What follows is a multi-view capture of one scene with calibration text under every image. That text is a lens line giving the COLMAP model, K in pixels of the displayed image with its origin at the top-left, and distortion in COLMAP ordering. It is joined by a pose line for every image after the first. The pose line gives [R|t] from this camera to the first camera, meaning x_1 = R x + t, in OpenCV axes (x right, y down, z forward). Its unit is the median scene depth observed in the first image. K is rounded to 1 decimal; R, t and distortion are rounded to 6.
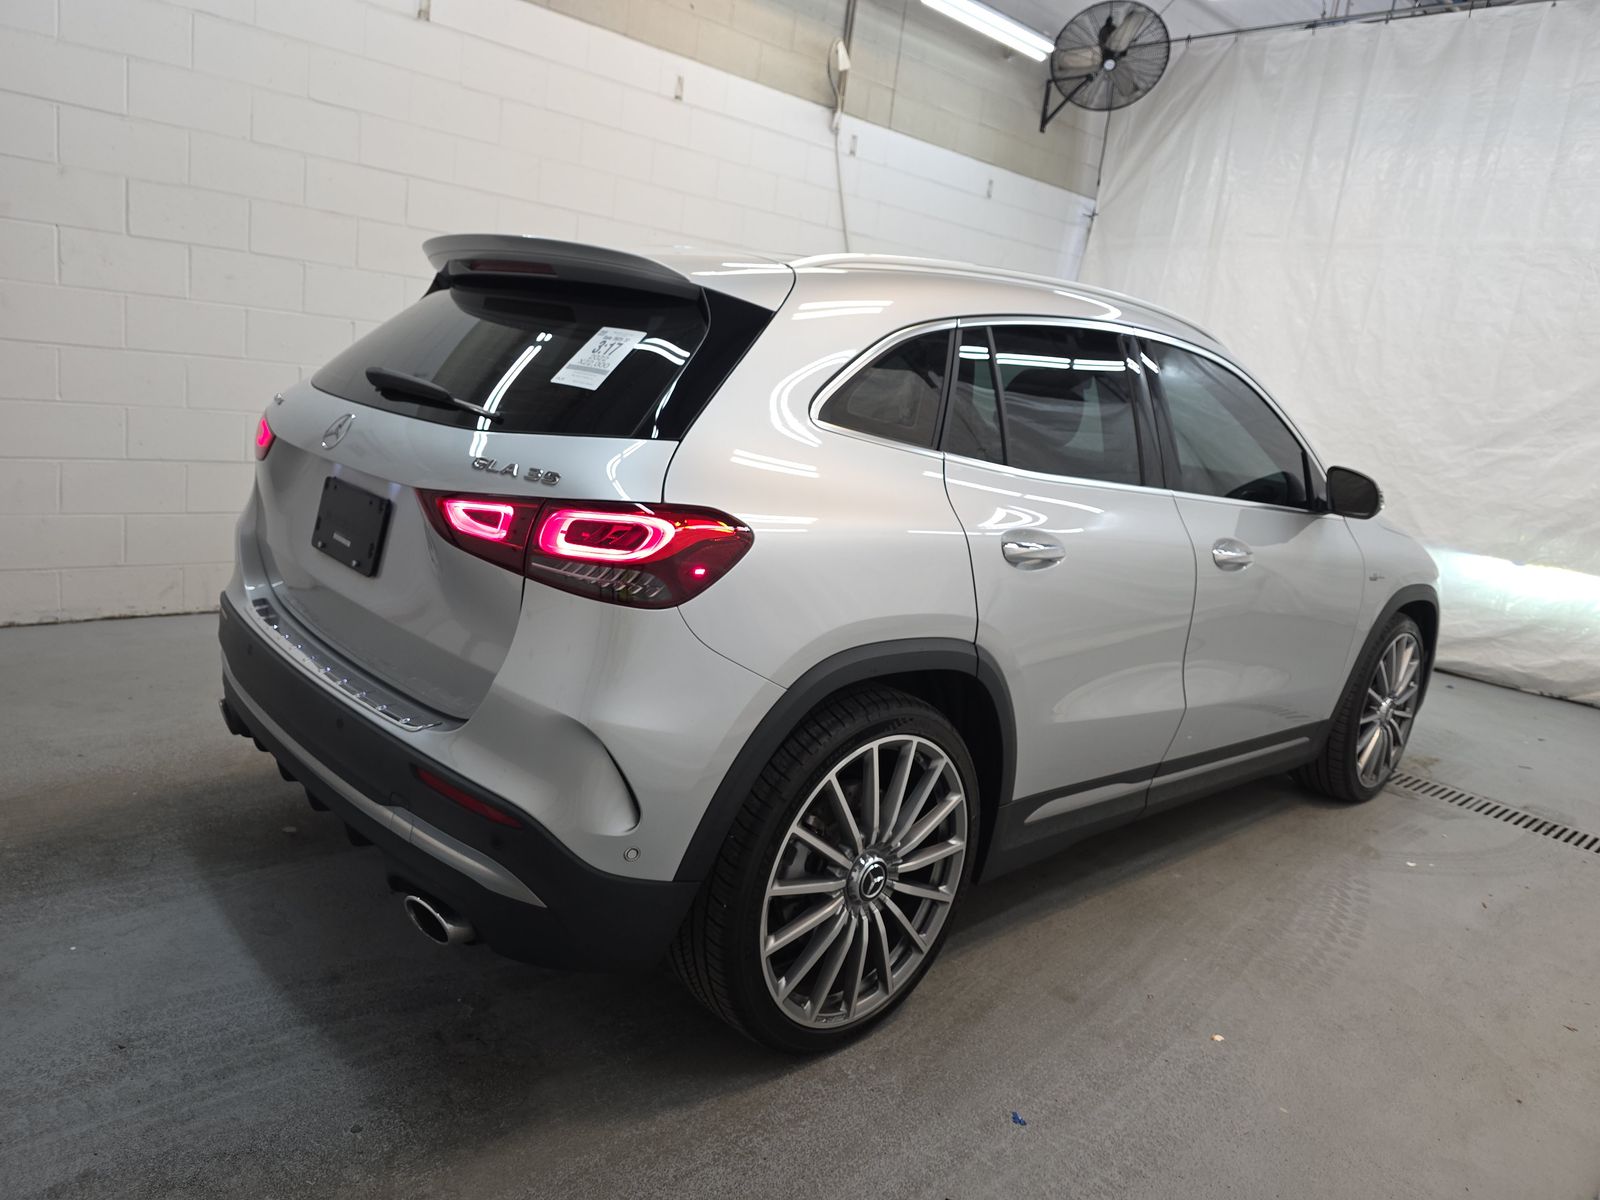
lens RADIAL K [[1037.0, 0, 801.6], [0, 1037.0, 587.2], [0, 0, 1]] dist [0.022757, -0.034636]
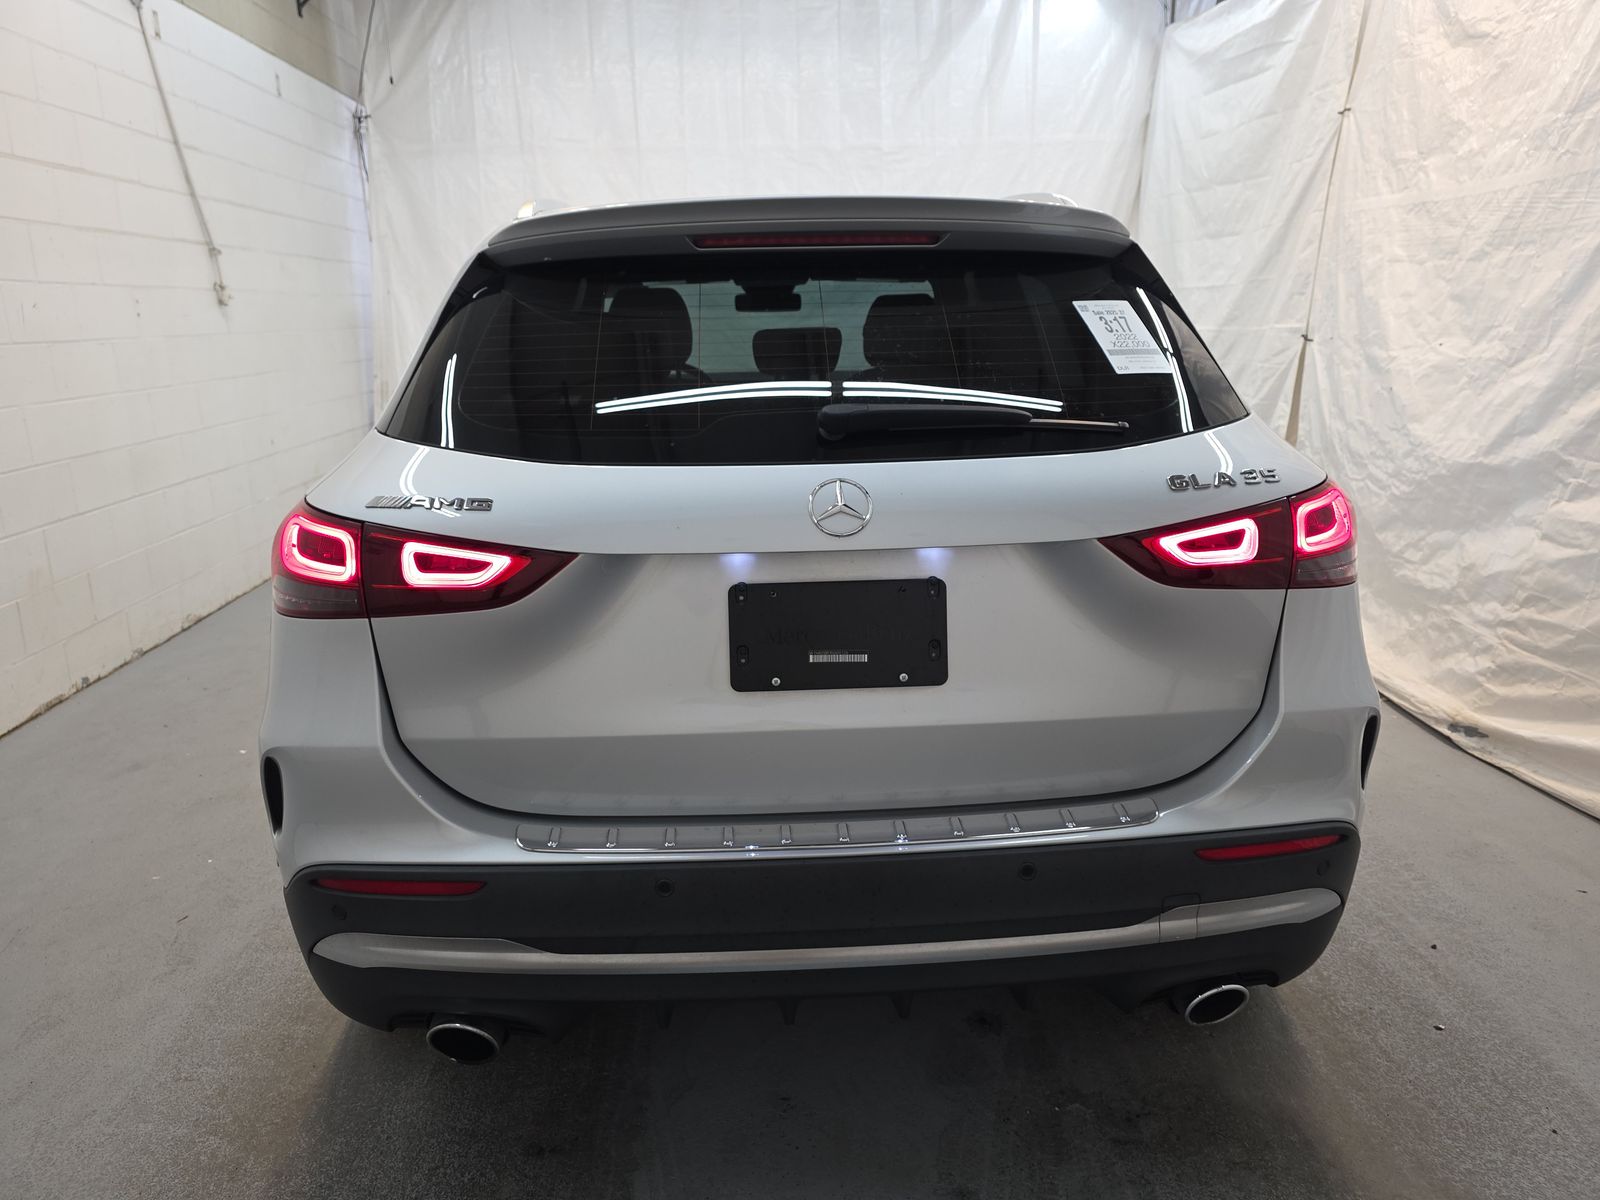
lens RADIAL K [[1037.0, 0, 797.1], [0, 1037.0, 595.1], [0, 0, 1]] dist [0.022757, -0.034636]
pose [[0.642119, -0.315904, 0.698490, -0.938960], [0.246812, 0.947824, 0.201776, -0.234026], [-0.725787, 0.042832, 0.686584, 0.551964]]
